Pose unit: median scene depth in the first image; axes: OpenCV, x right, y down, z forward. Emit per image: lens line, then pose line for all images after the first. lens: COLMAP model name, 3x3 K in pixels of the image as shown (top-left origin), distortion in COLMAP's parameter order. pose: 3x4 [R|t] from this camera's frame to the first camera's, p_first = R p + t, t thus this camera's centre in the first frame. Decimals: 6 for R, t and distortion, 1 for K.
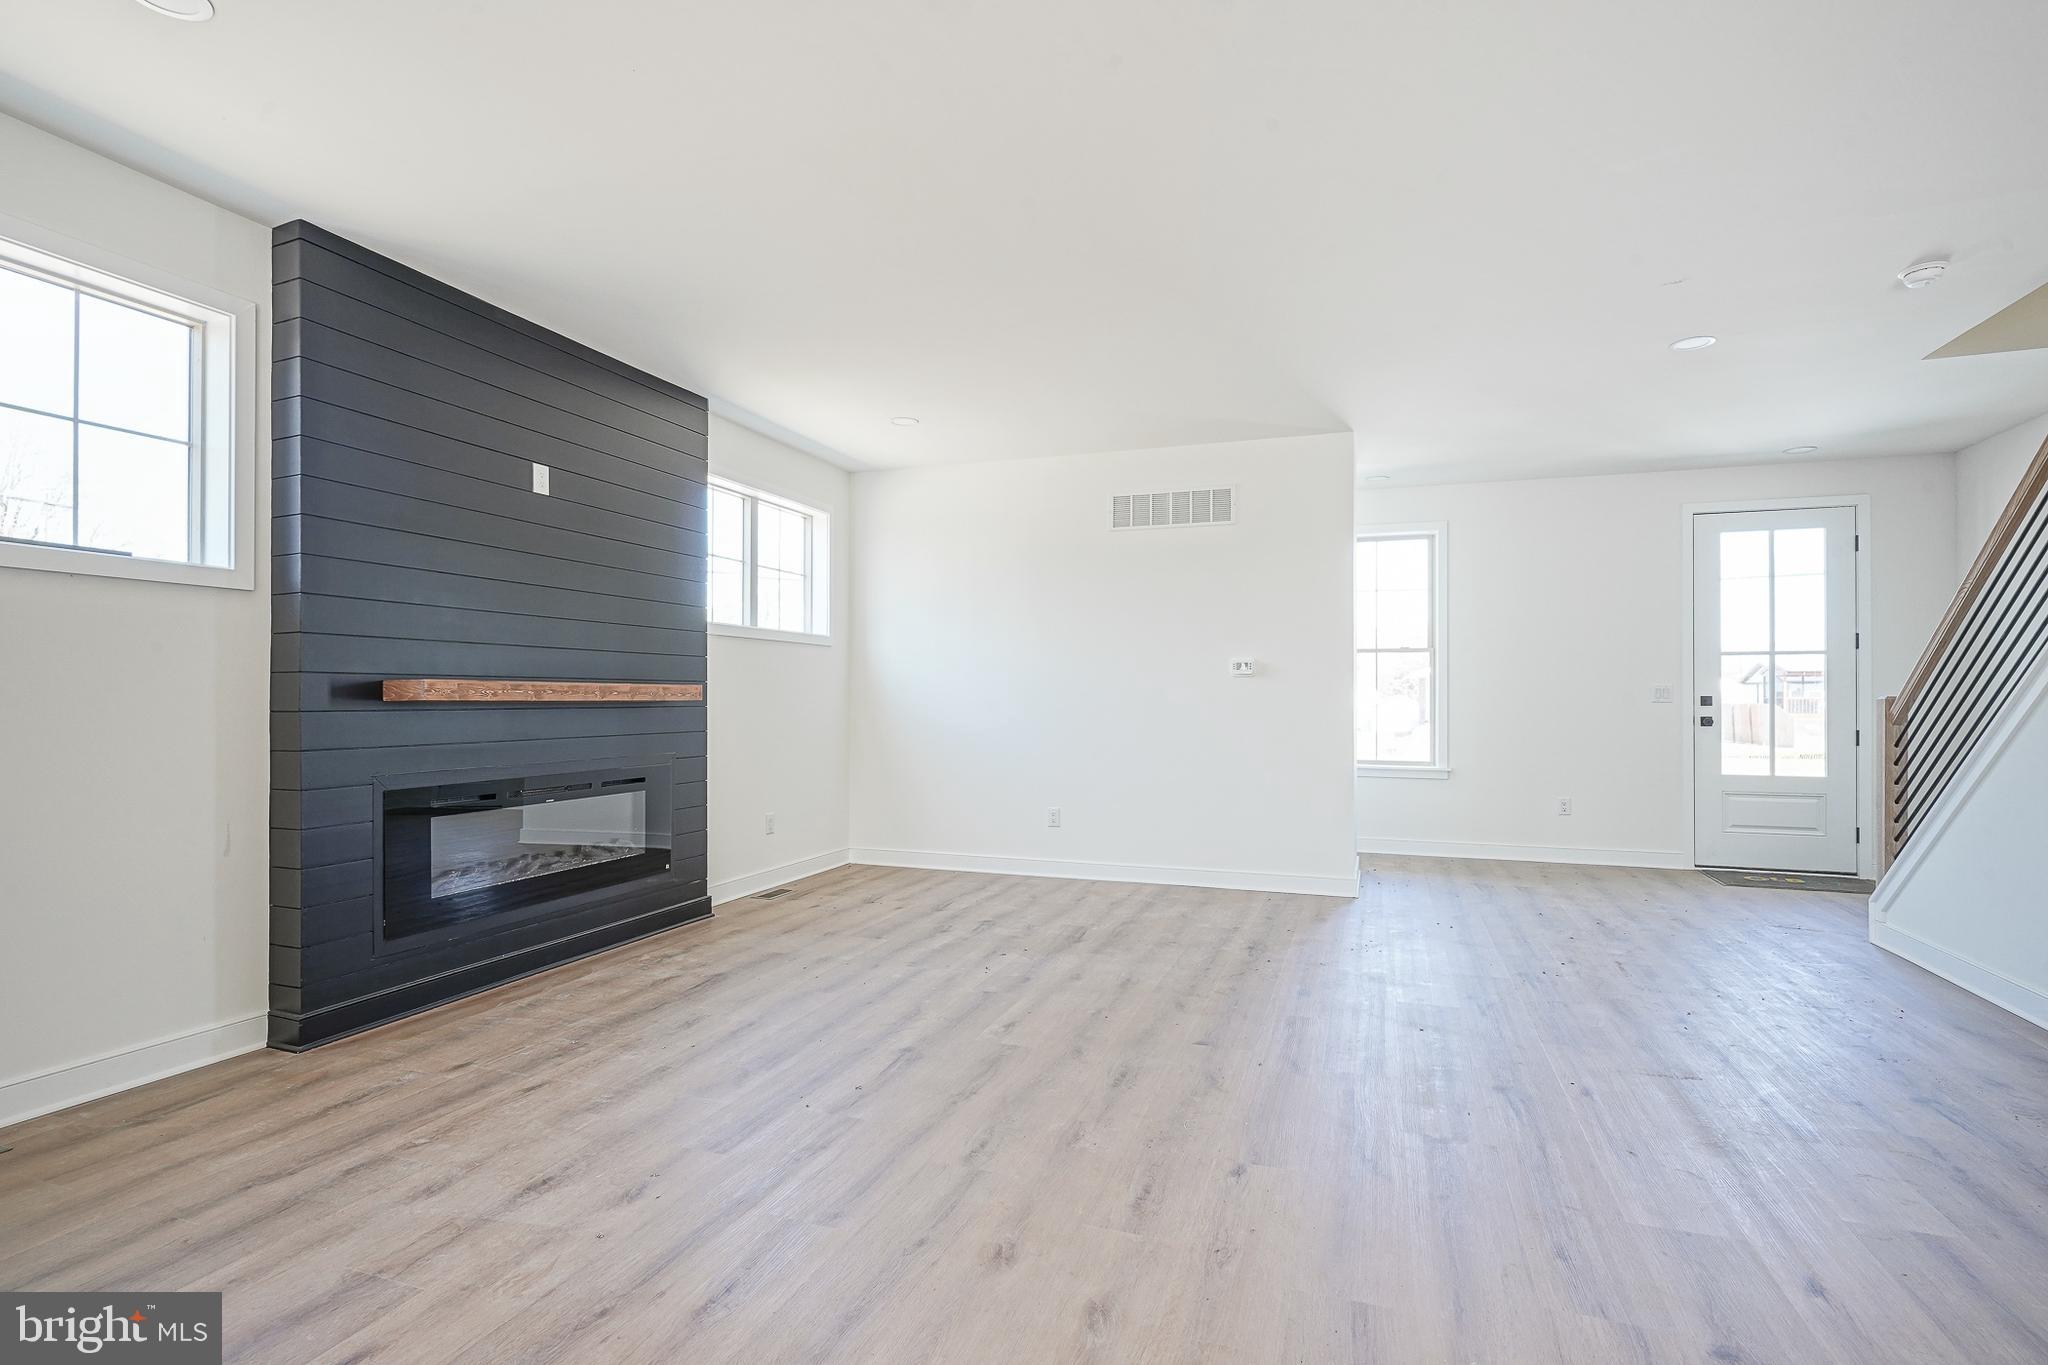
lens RADIAL K [[1004.2, 0, 1021.5], [0, 1004.2, 667.0], [0, 0, 1]] dist [-0.015648, 0.006591]
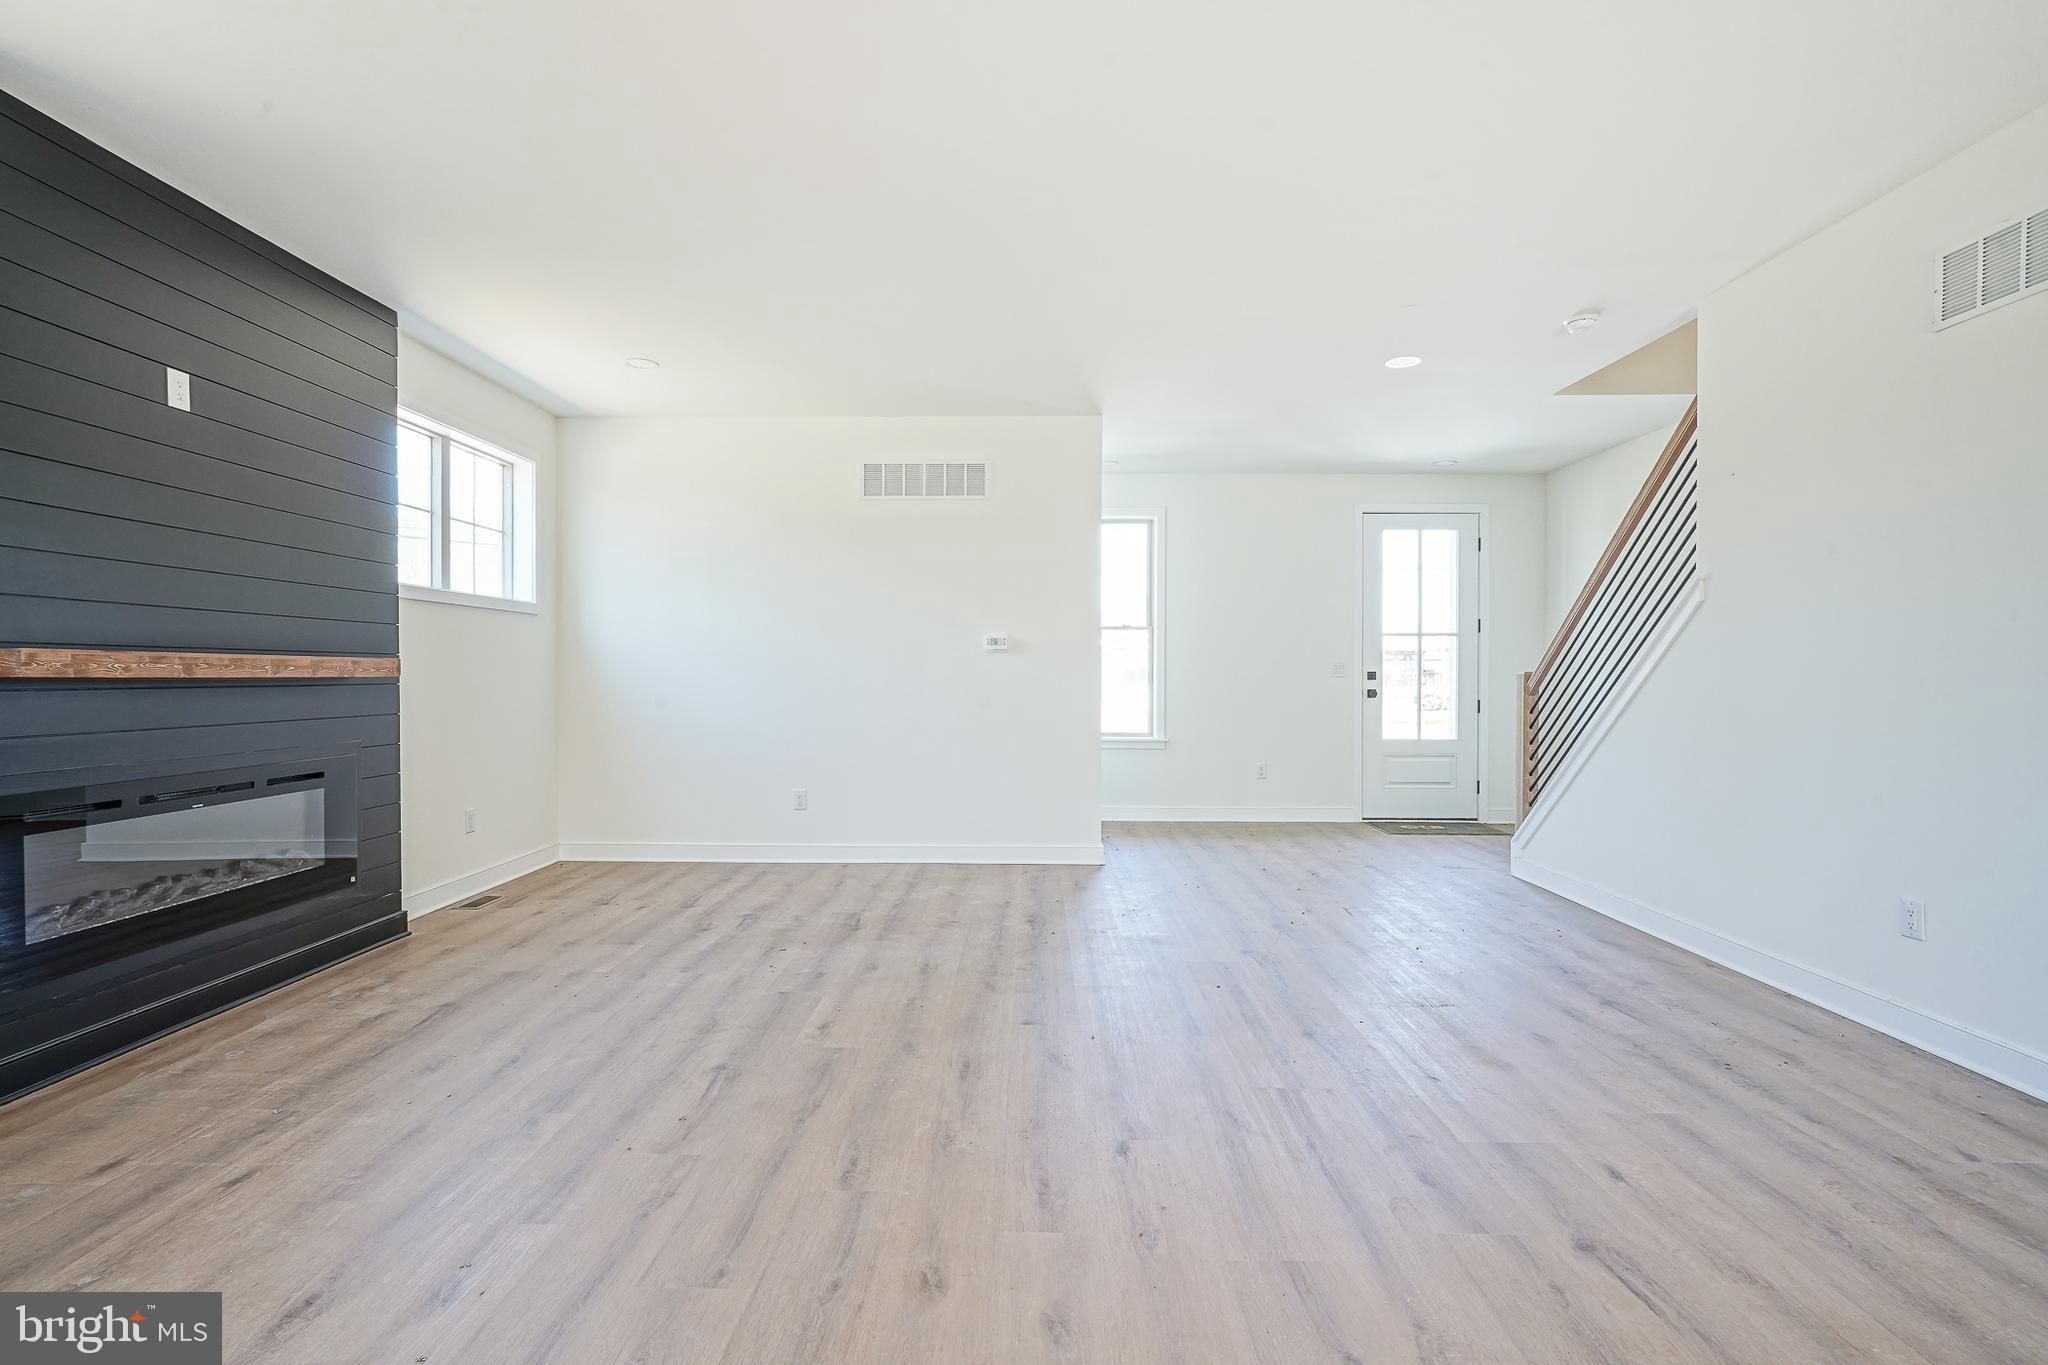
lens RADIAL K [[1005.6, 0, 1025.2], [0, 1005.6, 660.8], [0, 0, 1]] dist [-0.013864, 0.004748]
pose [[0.945016, 0.003444, 0.327006, -0.104172], [-0.009424, 0.999816, 0.016703, 0.001557], [-0.326888, -0.018867, 0.944875, 0.051082]]
